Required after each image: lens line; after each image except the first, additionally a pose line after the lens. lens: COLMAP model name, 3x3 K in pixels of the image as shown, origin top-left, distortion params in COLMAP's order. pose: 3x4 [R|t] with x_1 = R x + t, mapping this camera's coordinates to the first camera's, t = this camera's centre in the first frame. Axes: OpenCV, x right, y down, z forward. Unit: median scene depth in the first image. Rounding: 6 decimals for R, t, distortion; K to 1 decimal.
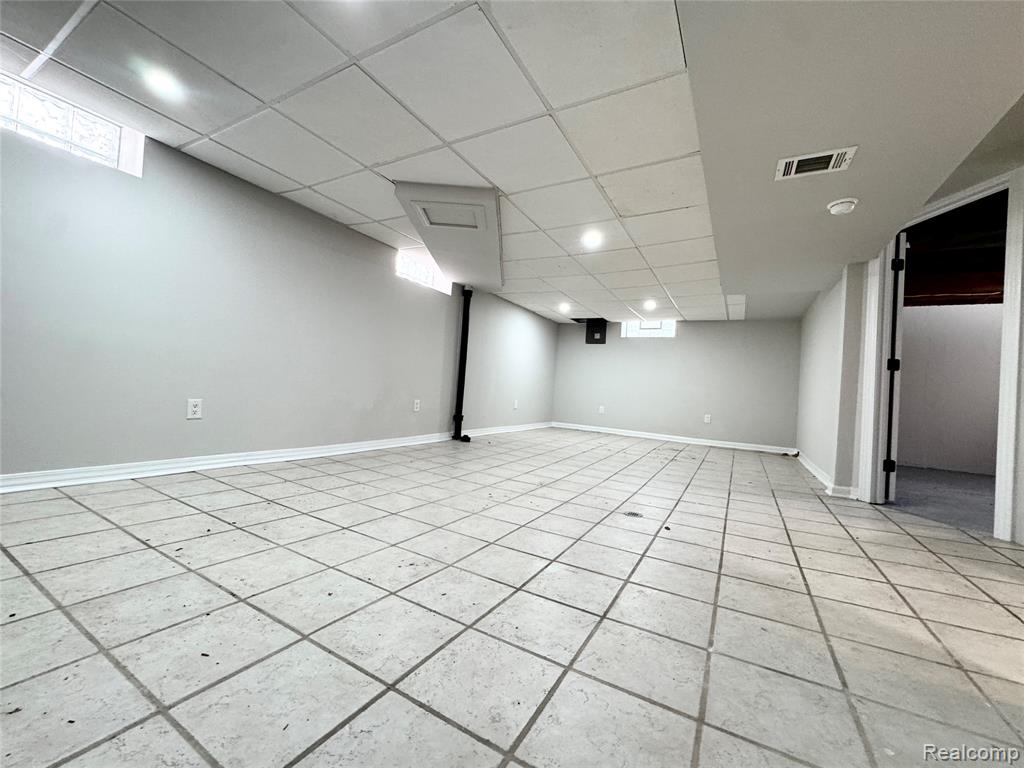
lens RADIAL K [[410.0, 0, 513.9], [0, 410.0, 383.1], [0, 0, 1]] dist [-0.004269, 0.000250]
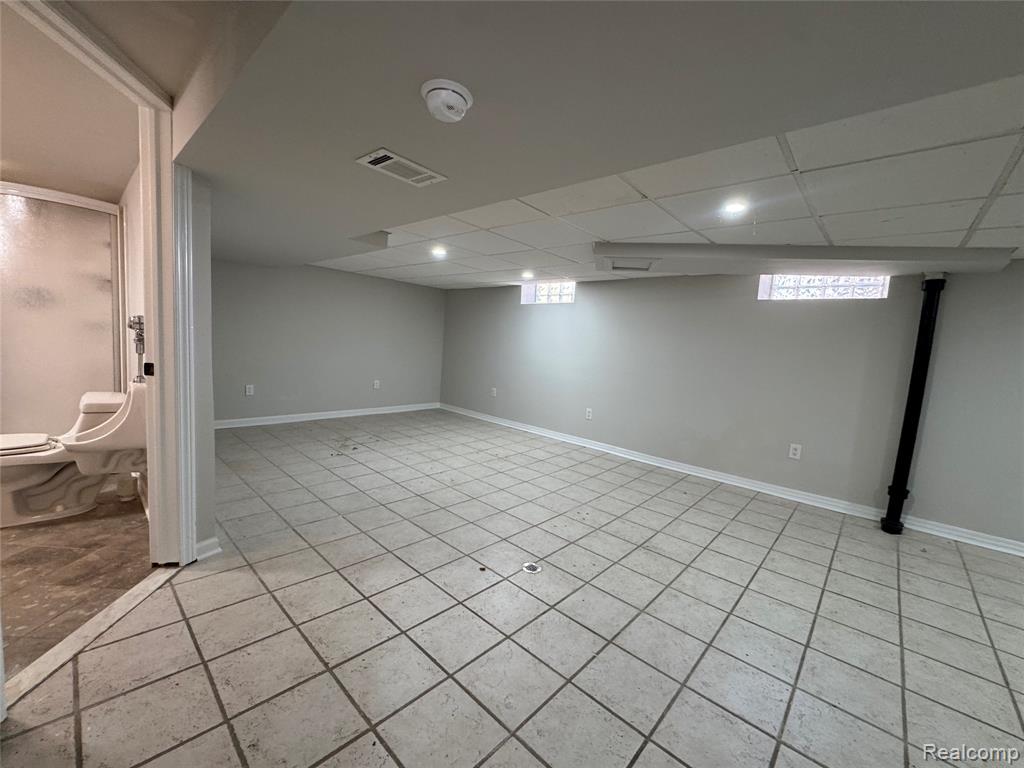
lens RADIAL K [[410.0, 0, 513.9], [0, 410.0, 383.1], [0, 0, 1]] dist [-0.004269, 0.000250]
pose [[-0.224809, 0.014408, -0.974296, 1.247111], [-0.069430, 0.997112, 0.030766, -0.123003], [0.971926, 0.074562, -0.223159, 1.194834]]
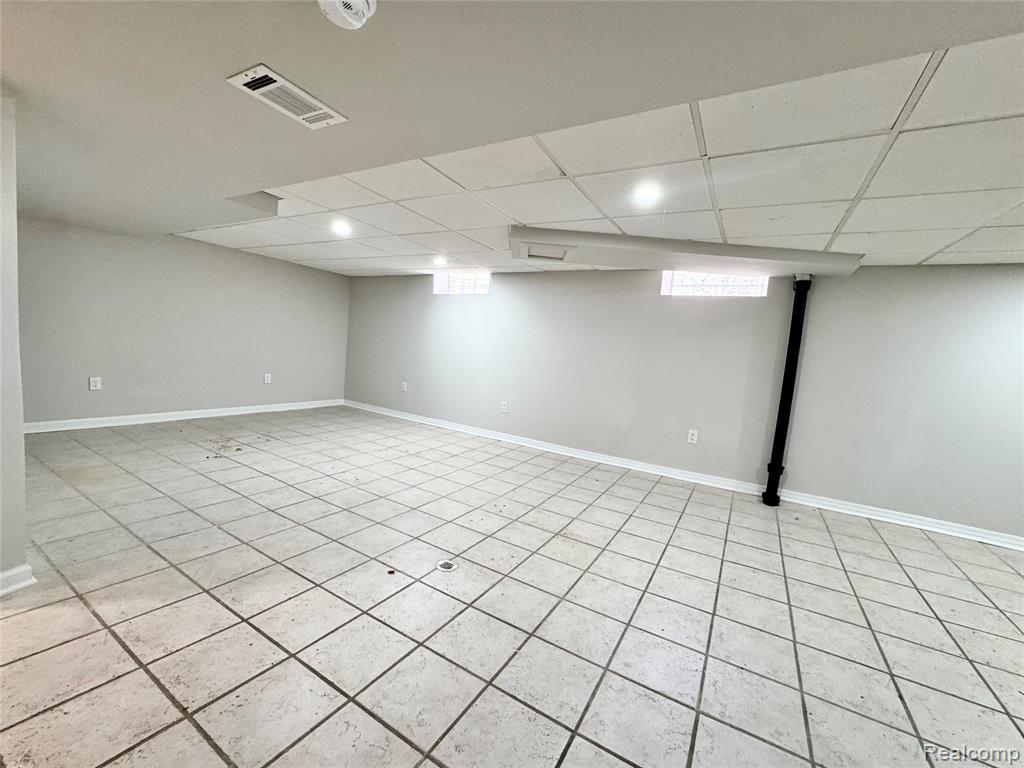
lens RADIAL K [[410.0, 0, 513.9], [0, 410.0, 383.1], [0, 0, 1]] dist [-0.004269, 0.000250]
pose [[-0.015160, 0.014188, -0.999784, 1.187244], [-0.072066, 0.997283, 0.015245, -0.082778], [0.997285, 0.072281, -0.014097, 1.182404]]
